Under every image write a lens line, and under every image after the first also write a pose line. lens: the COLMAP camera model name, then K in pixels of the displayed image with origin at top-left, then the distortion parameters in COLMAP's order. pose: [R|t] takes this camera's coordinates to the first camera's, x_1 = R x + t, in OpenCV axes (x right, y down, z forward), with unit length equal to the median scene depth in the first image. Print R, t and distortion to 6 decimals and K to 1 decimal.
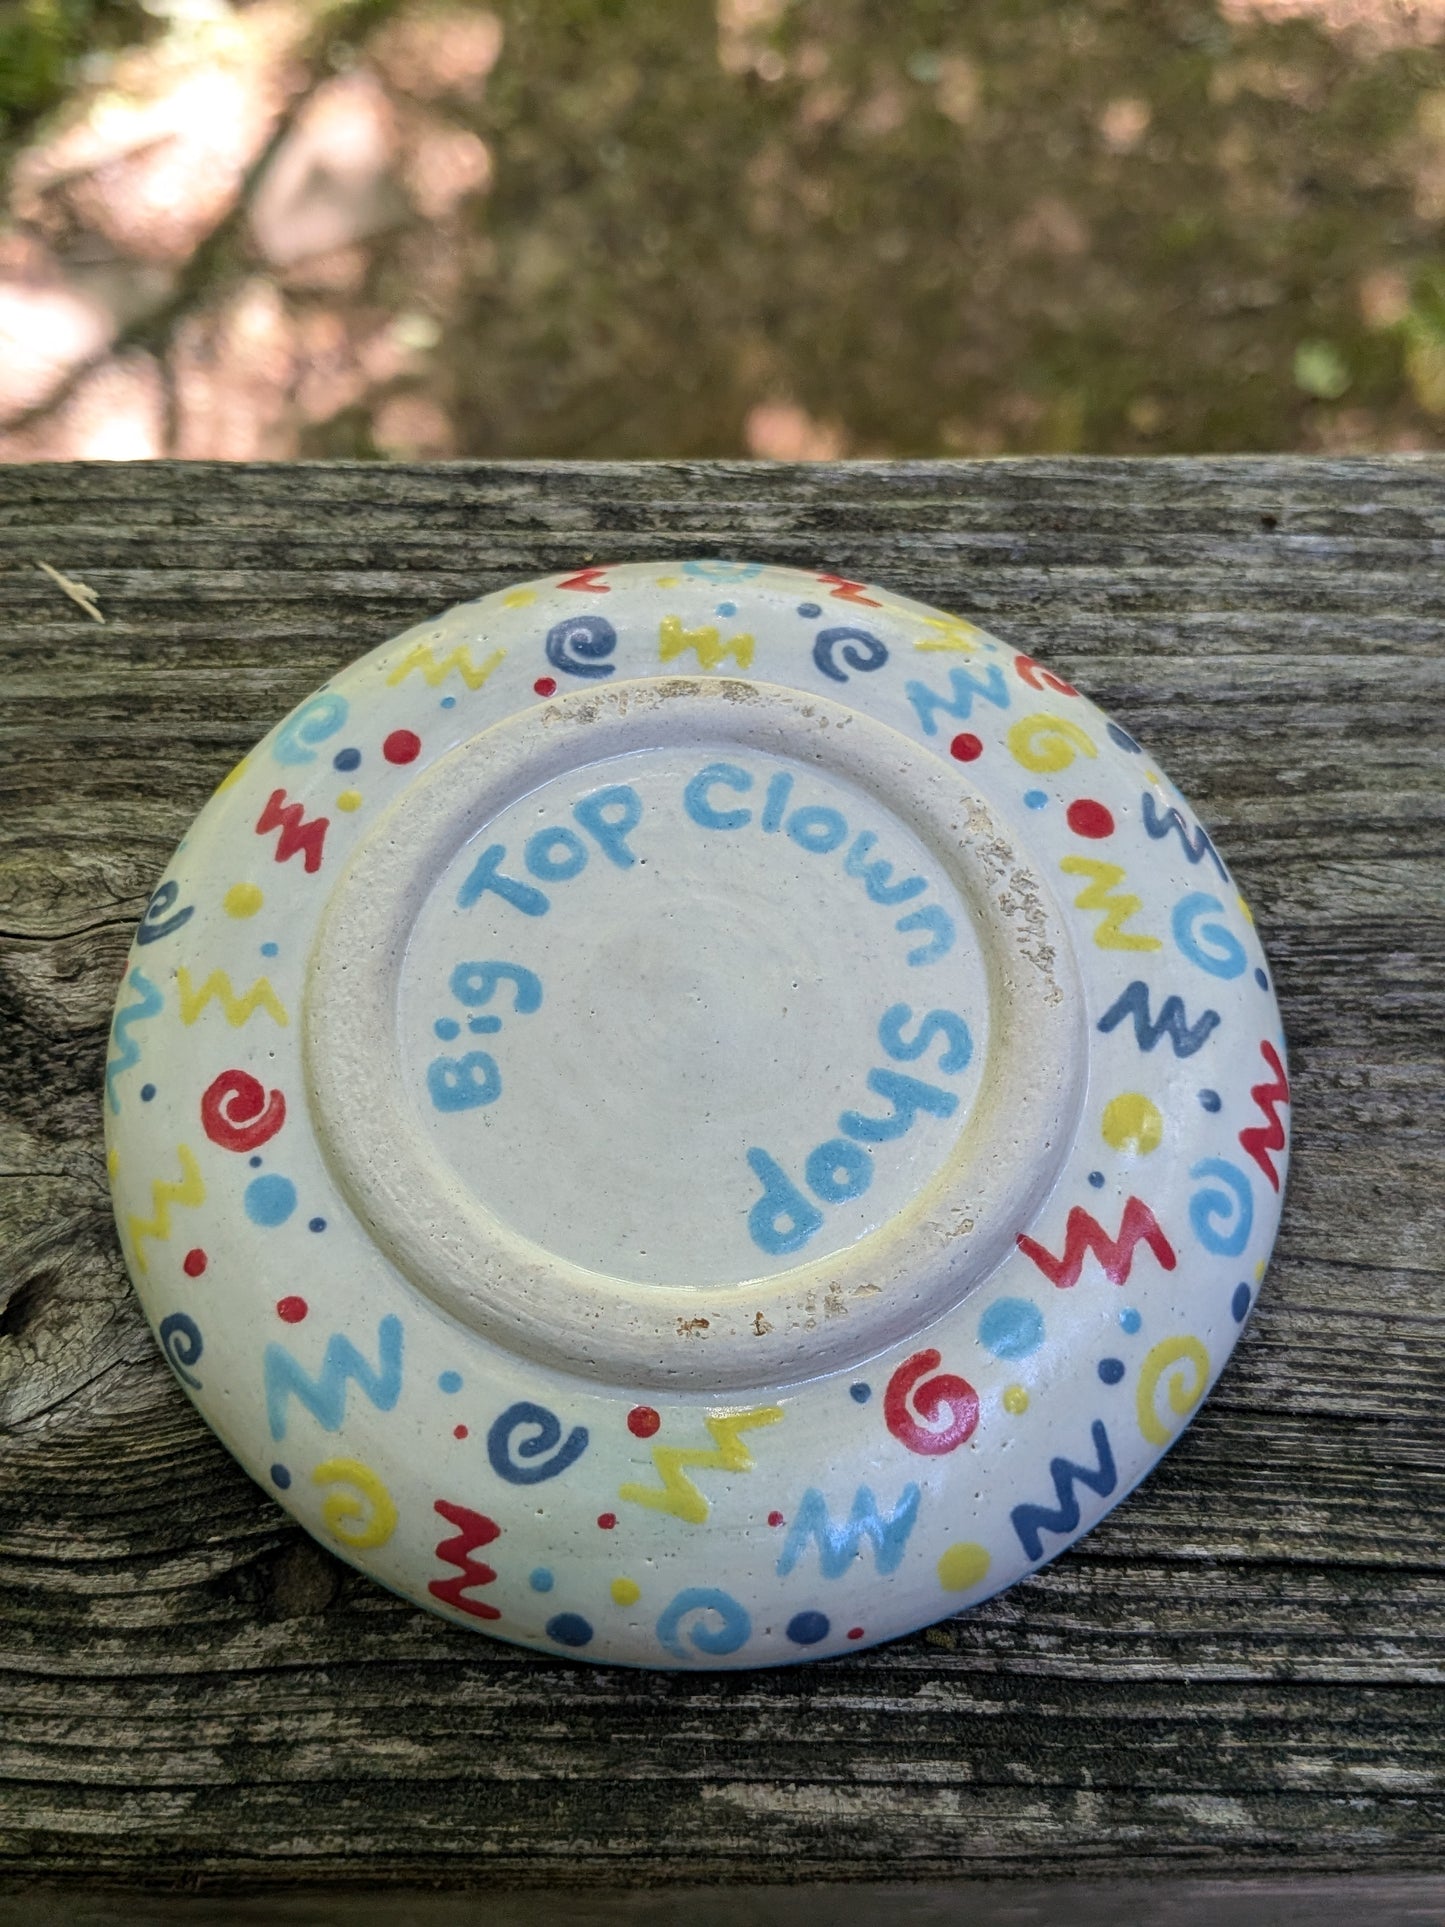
lens RADIAL K [[2153.9, 0, 720.2], [0, 2153.9, 915.9], [0, 0, 1]] dist [0.098351, -0.315226]
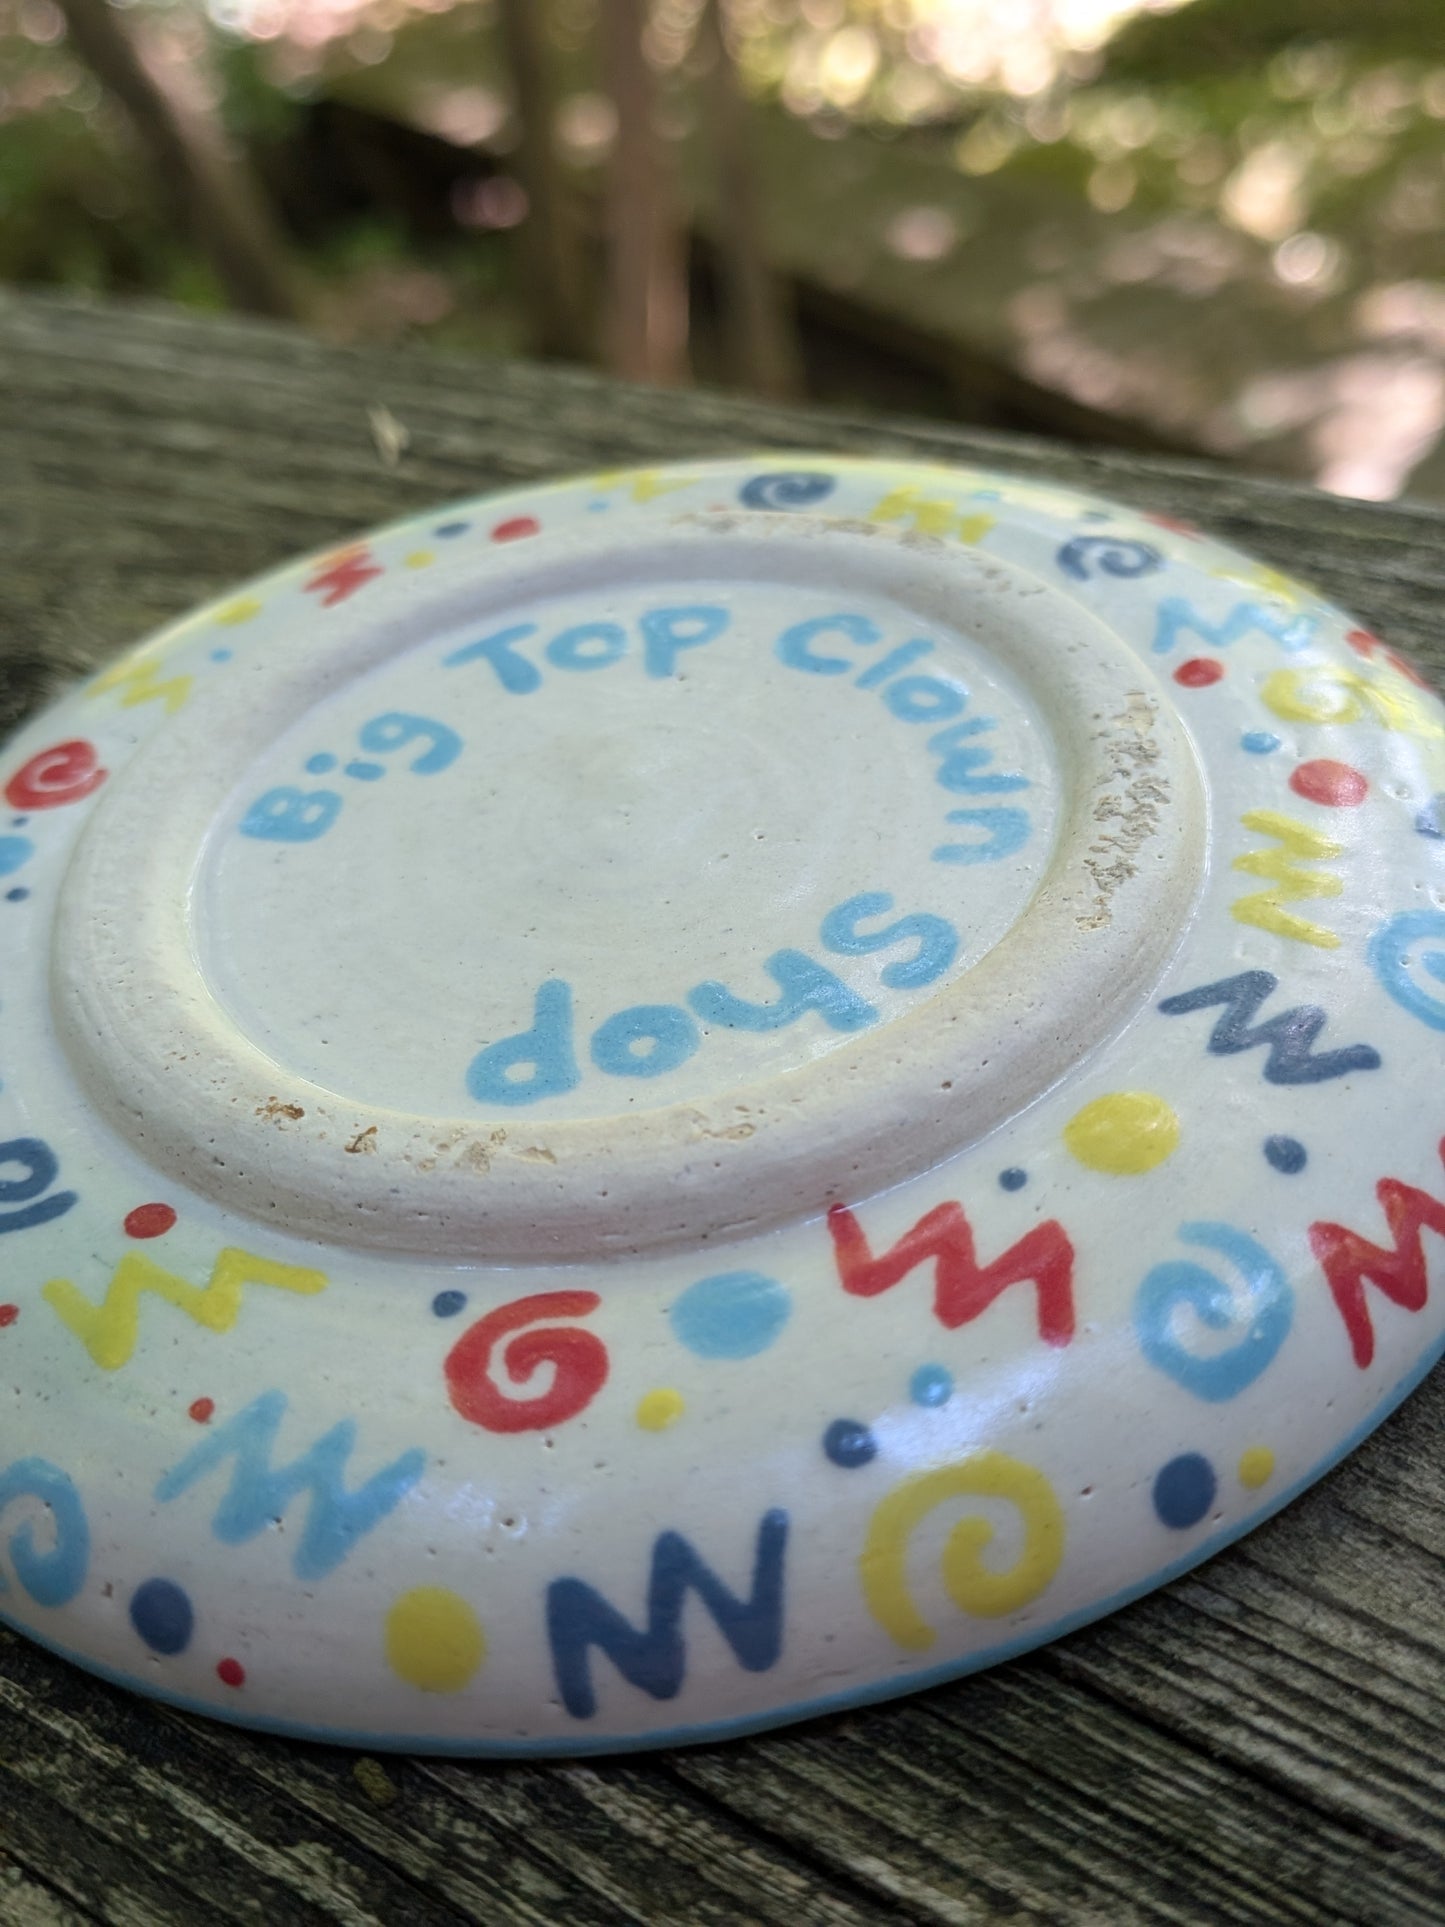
lens RADIAL K [[2153.9, 0, 720.2], [0, 2153.9, 915.9], [0, 0, 1]] dist [0.098351, -0.315226]
pose [[0.835070, 0.243287, -0.493427, 0.375197], [-0.401048, 0.883161, -0.243283, 0.230839], [0.376588, 0.401046, 0.835071, 0.474533]]
